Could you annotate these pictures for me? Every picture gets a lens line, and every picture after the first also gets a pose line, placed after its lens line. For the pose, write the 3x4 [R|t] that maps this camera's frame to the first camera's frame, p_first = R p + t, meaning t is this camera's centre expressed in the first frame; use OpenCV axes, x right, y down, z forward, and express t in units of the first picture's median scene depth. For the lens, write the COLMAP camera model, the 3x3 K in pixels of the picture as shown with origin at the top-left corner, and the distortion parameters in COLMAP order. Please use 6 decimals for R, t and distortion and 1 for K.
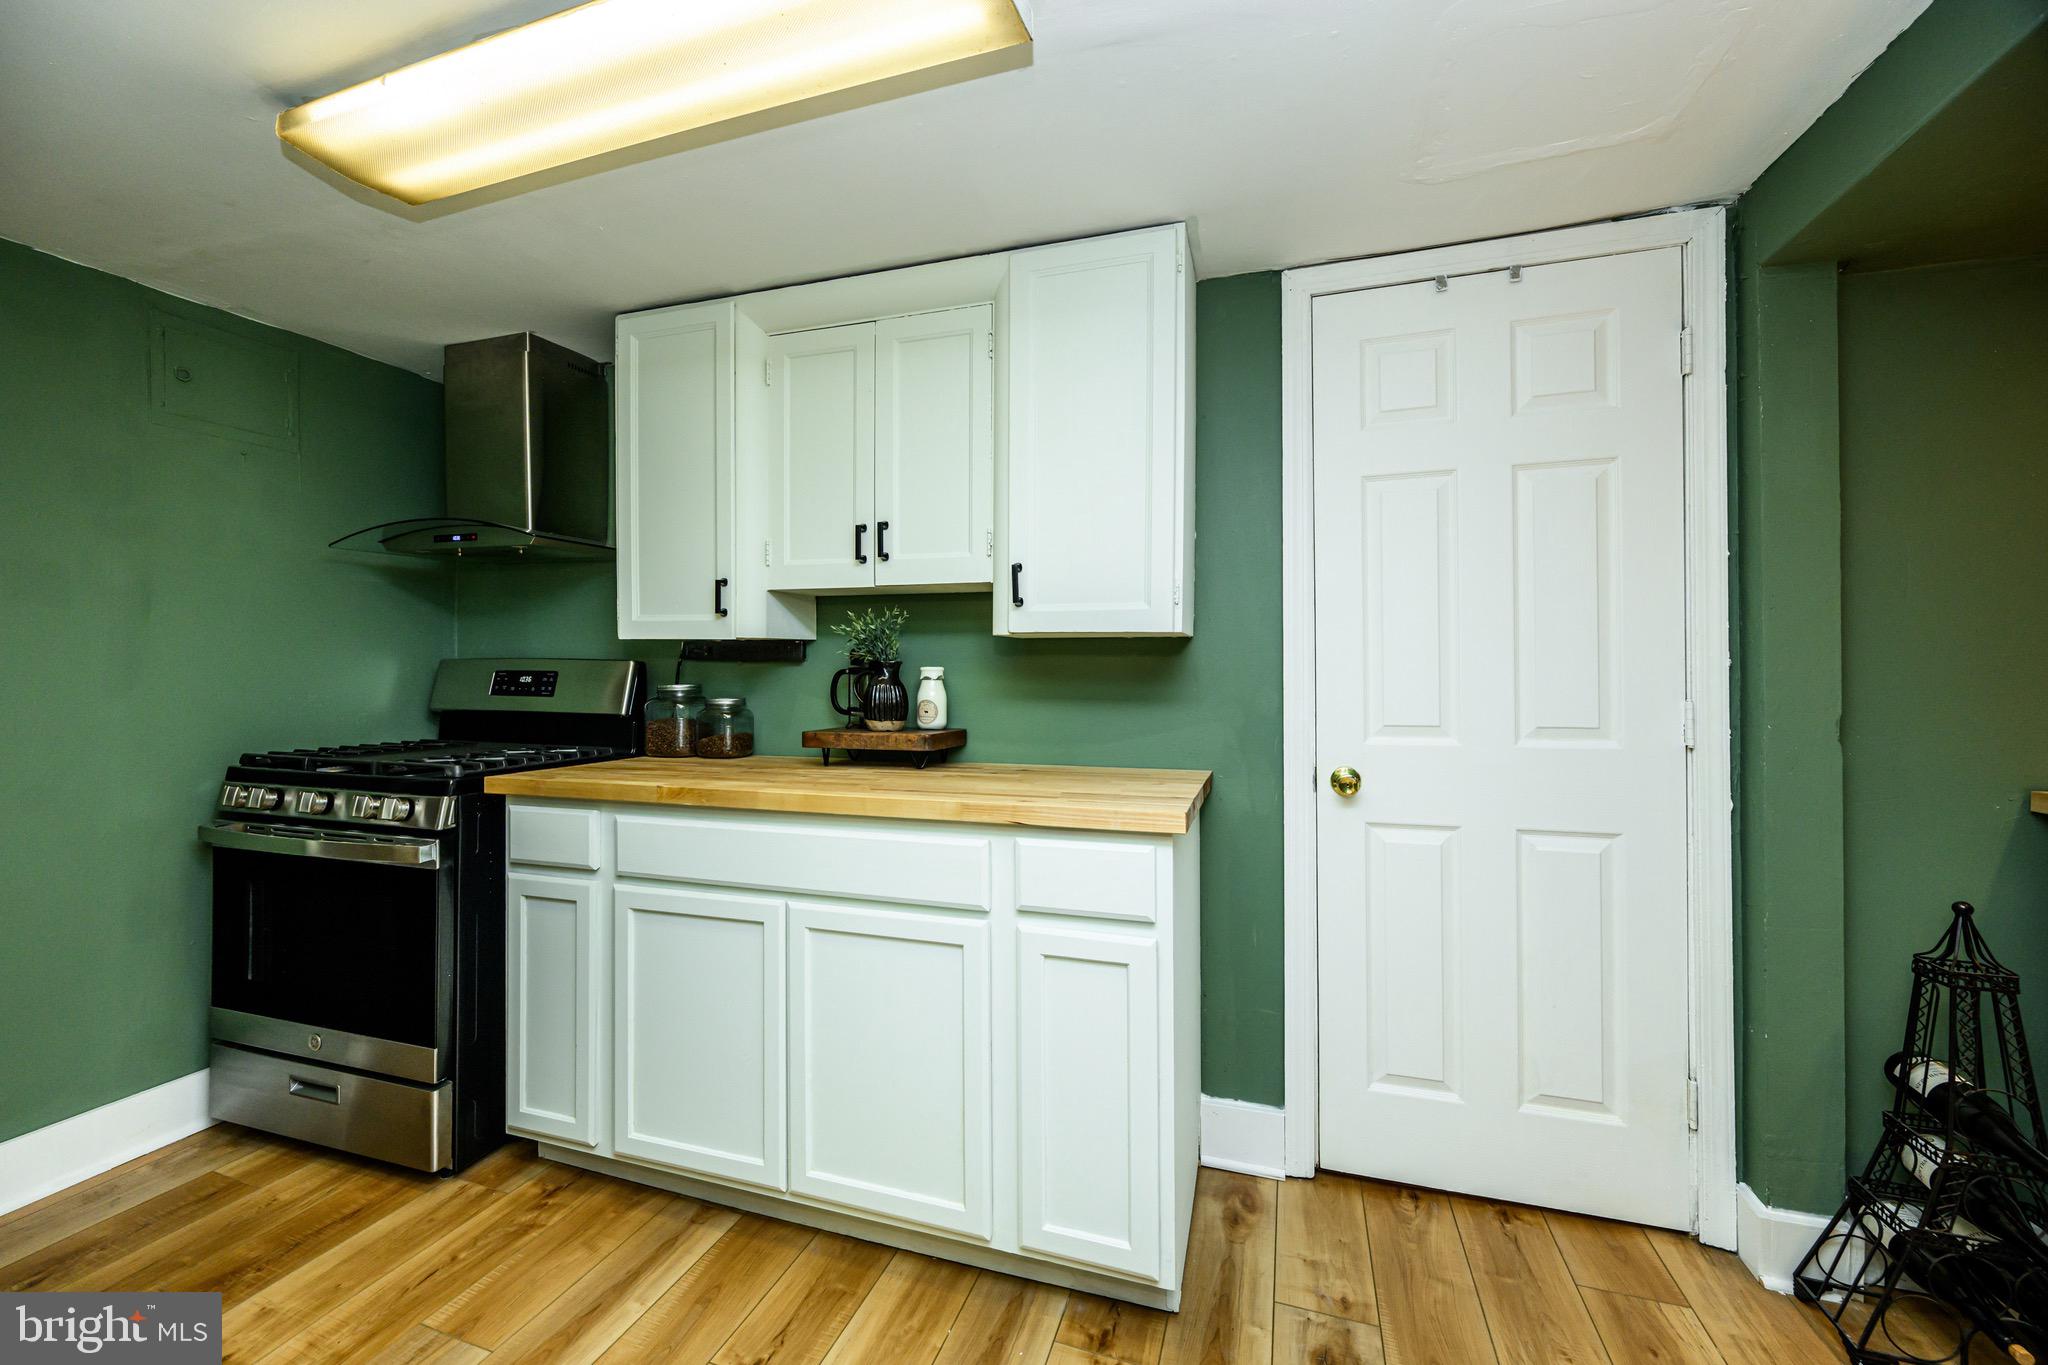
lens RADIAL K [[836.8, 0, 1013.1], [0, 836.8, 675.9], [0, 0, 1]] dist [-0.001548, -0.000273]
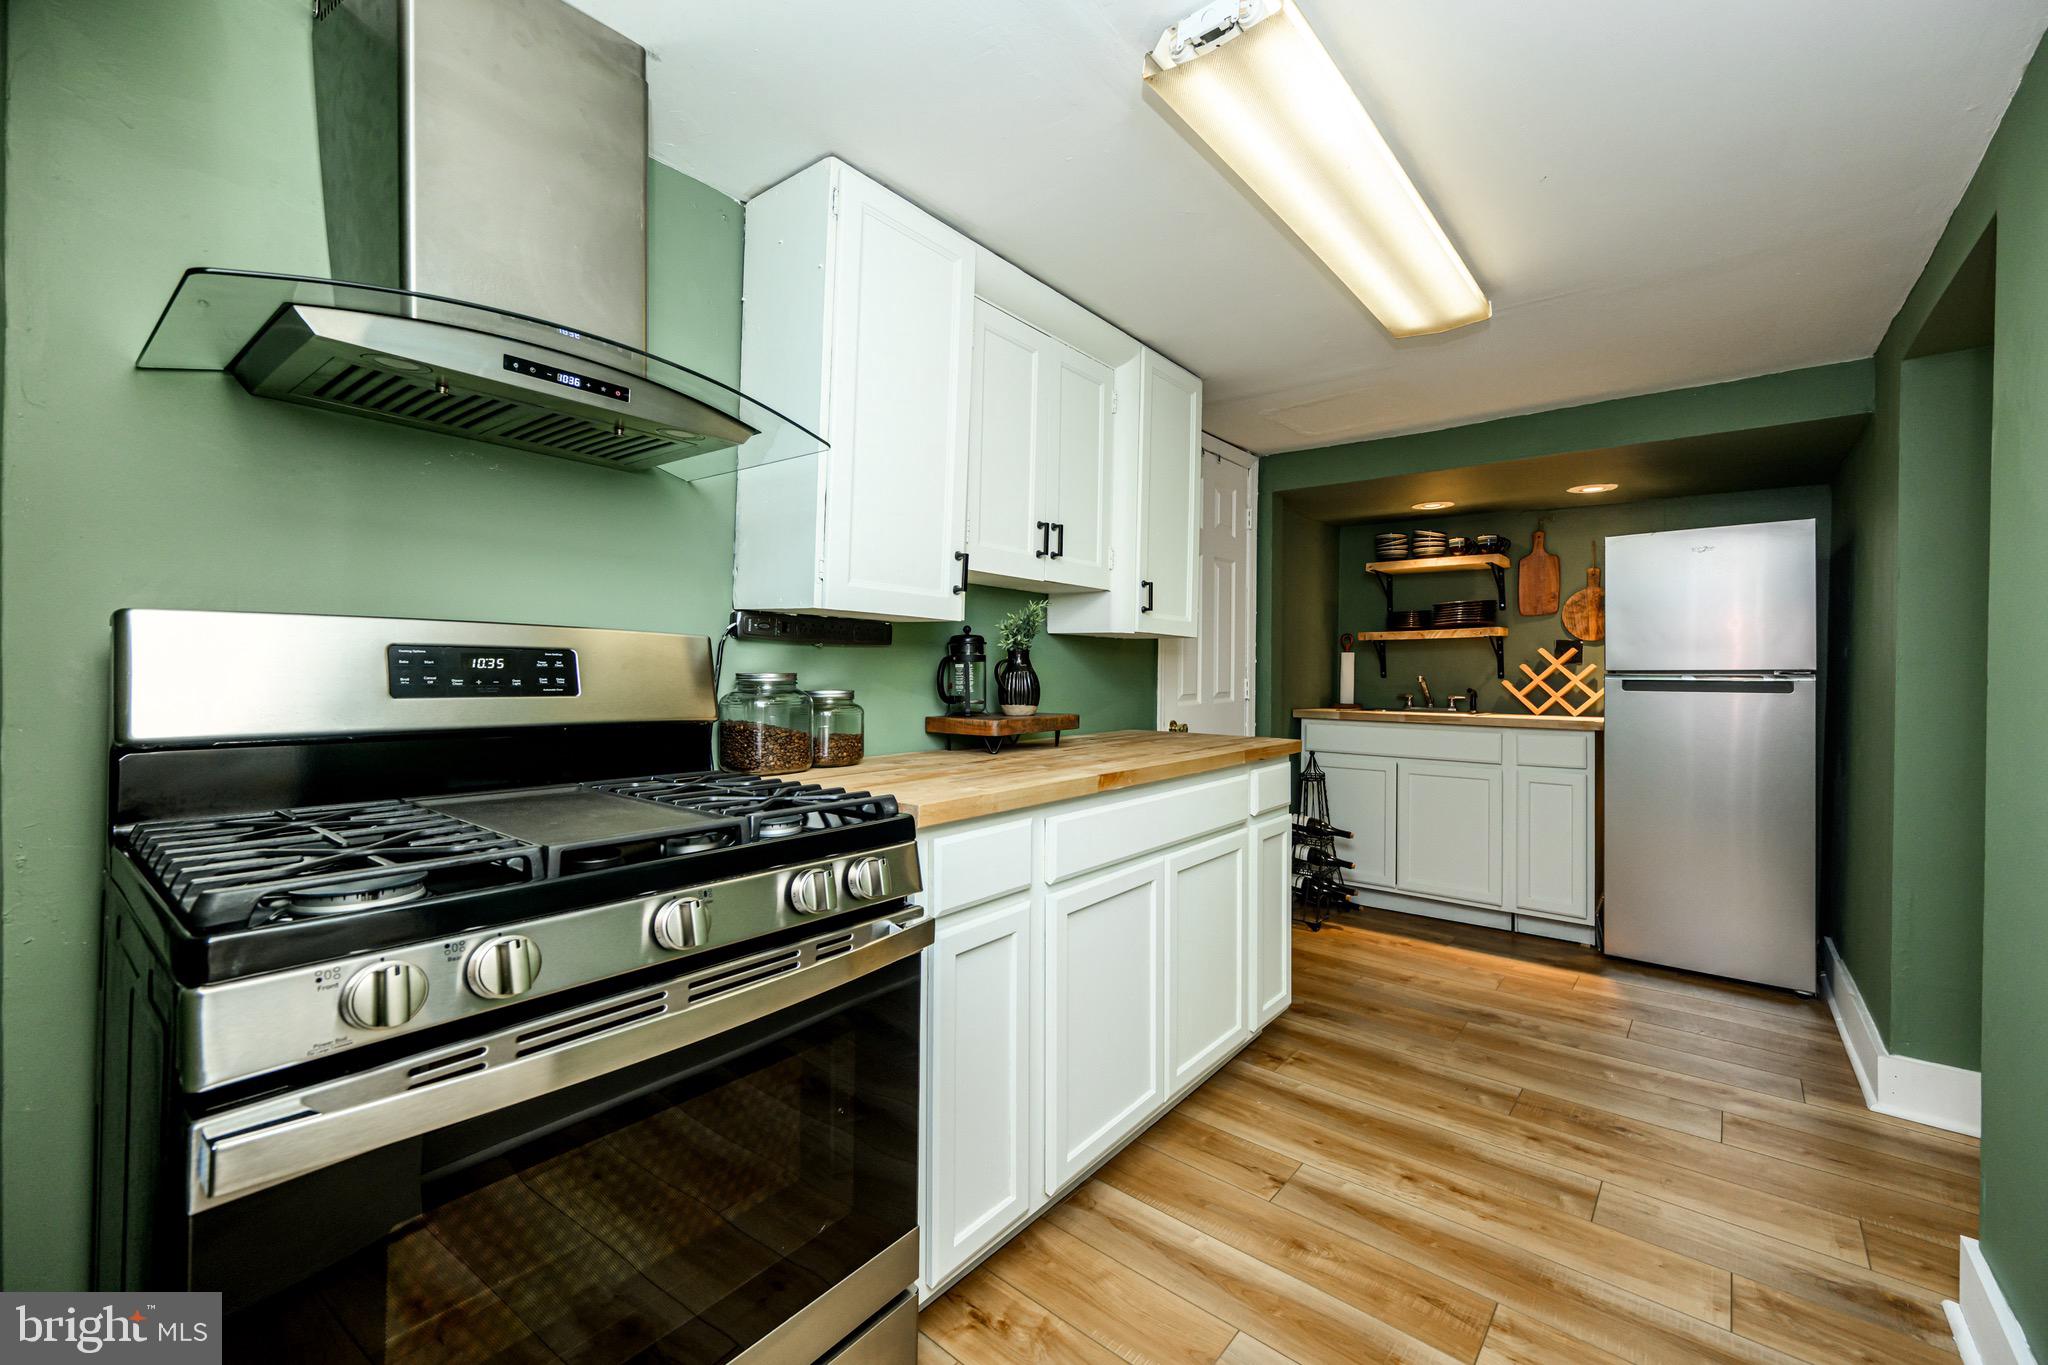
lens RADIAL K [[836.8, 0, 1013.1], [0, 836.8, 675.9], [0, 0, 1]] dist [-0.001548, -0.000273]
pose [[0.346732, -0.007283, 0.937936, -1.183854], [-0.012316, 0.999848, 0.012317, 0.001986], [-0.937883, -0.015822, 0.346589, 0.654771]]
